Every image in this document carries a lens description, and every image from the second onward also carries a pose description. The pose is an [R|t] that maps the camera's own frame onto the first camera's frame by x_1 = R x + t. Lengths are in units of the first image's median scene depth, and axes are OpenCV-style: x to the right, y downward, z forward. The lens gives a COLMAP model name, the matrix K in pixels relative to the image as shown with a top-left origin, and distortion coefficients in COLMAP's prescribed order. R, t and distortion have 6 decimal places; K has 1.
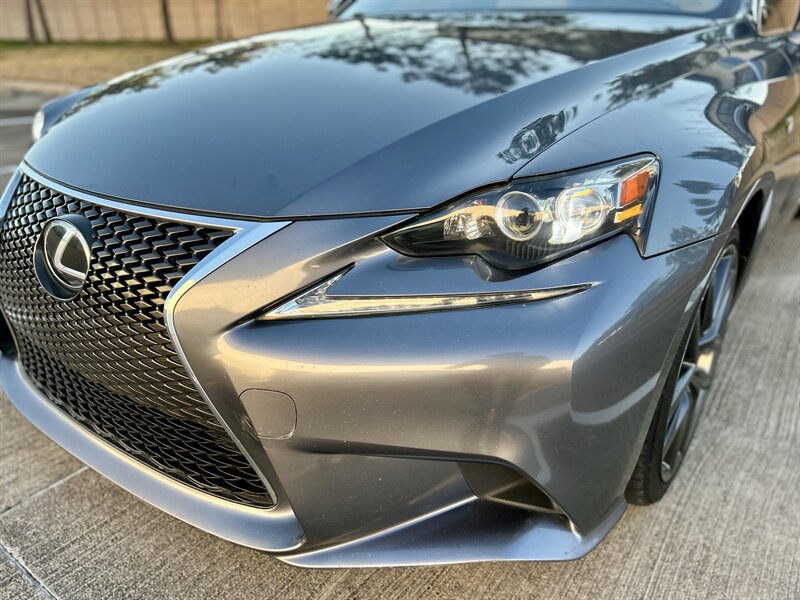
lens RADIAL K [[595.1, 0, 405.5], [0, 595.1, 301.3], [0, 0, 1]] dist [0.047557, -0.052221]
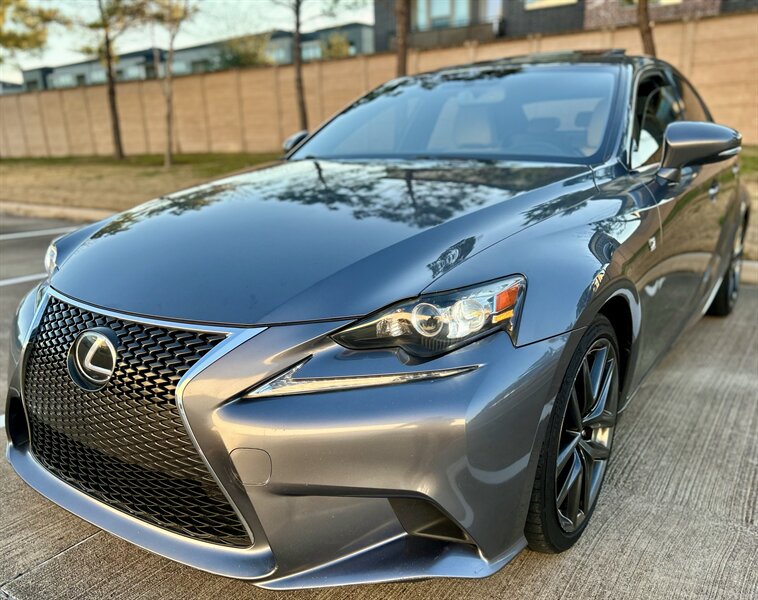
lens RADIAL K [[631.9, 0, 365.9], [0, 631.9, 319.9], [0, 0, 1]] dist [0.054128, -0.058285]
pose [[0.999666, -0.023012, 0.011734, 0.022416], [0.024485, 0.988881, -0.146681, 0.066112], [-0.008228, 0.146919, 0.989114, -0.433135]]
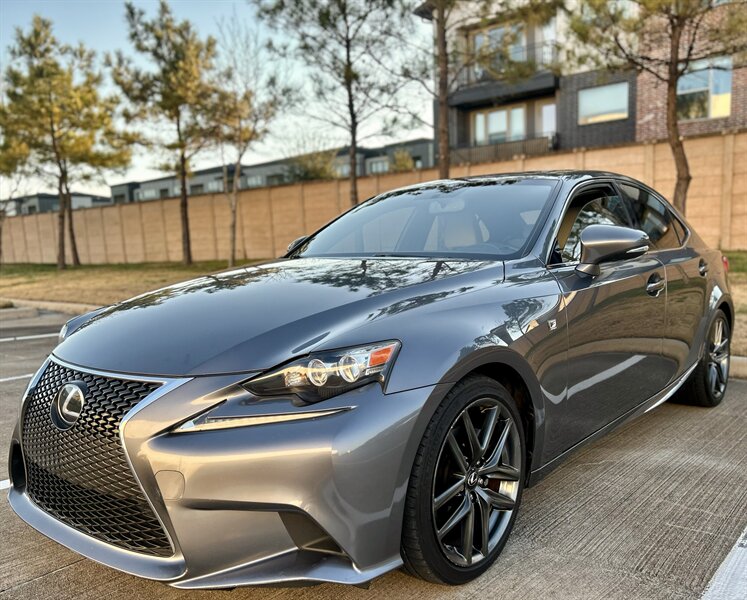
lens RADIAL K [[641.1, 0, 387.3], [0, 641.1, 328.6], [0, 0, 1]] dist [0.050182, -0.056427]
pose [[0.998418, -0.015791, -0.053972, 0.450716], [-0.000735, 0.956018, -0.293307, 0.266794], [0.056230, 0.292883, 0.954493, -0.789132]]
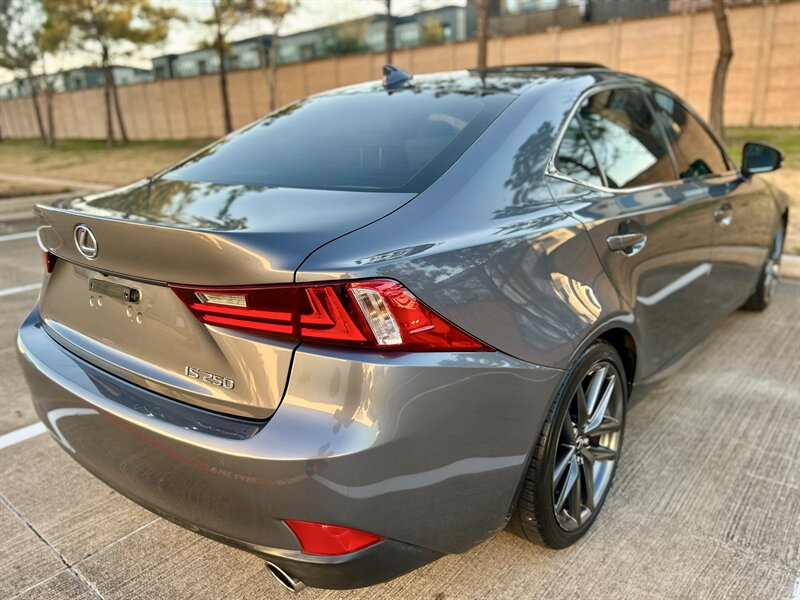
lens RADIAL K [[589.1, 0, 403.7], [0, 589.1, 297.8], [0, 0, 1]] dist [0.051465, -0.057048]
pose [[0.996809, -0.010538, -0.079120, 0.270236], [0.000412, 0.991913, -0.126922, -0.109573], [0.079818, 0.126484, 0.988752, -0.556575]]
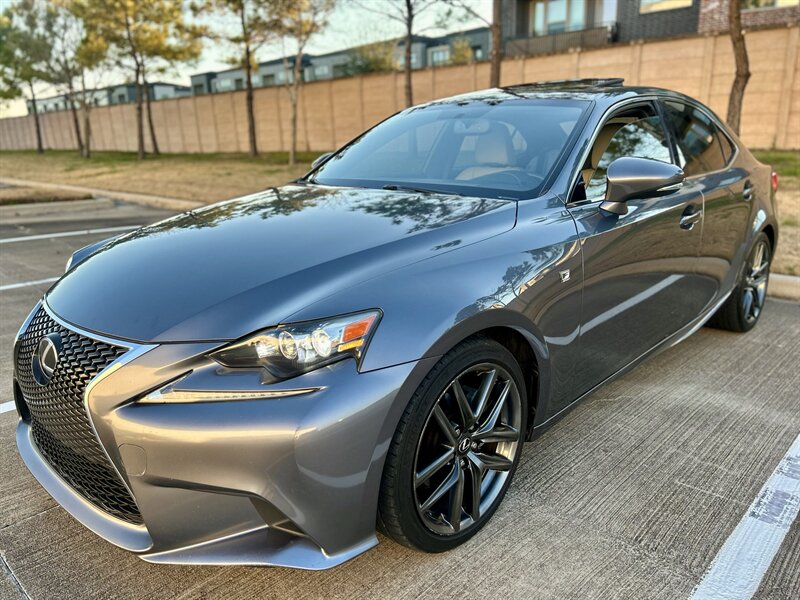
lens RADIAL K [[589.1, 0, 397.2], [0, 589.1, 299.9], [0, 0, 1]] dist [0.046181, -0.052581]
pose [[0.991371, 0.019642, -0.129604, 0.622642], [-0.039491, 0.987527, -0.152416, -0.025213], [0.124993, 0.156219, 0.979782, -0.529426]]
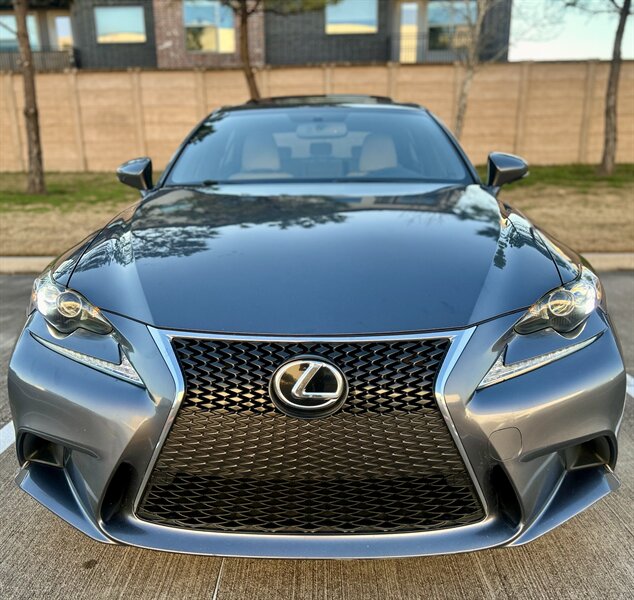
lens RADIAL K [[595.0, 0, 305.9], [0, 595.0, 298.6], [0, 0, 1]] dist [0.022246, -0.018123]
pose [[0.829719, -0.140315, 0.540257, -1.302801], [0.241767, 0.962727, -0.121264, -0.106713], [-0.503105, 0.231232, 0.832717, -0.132523]]
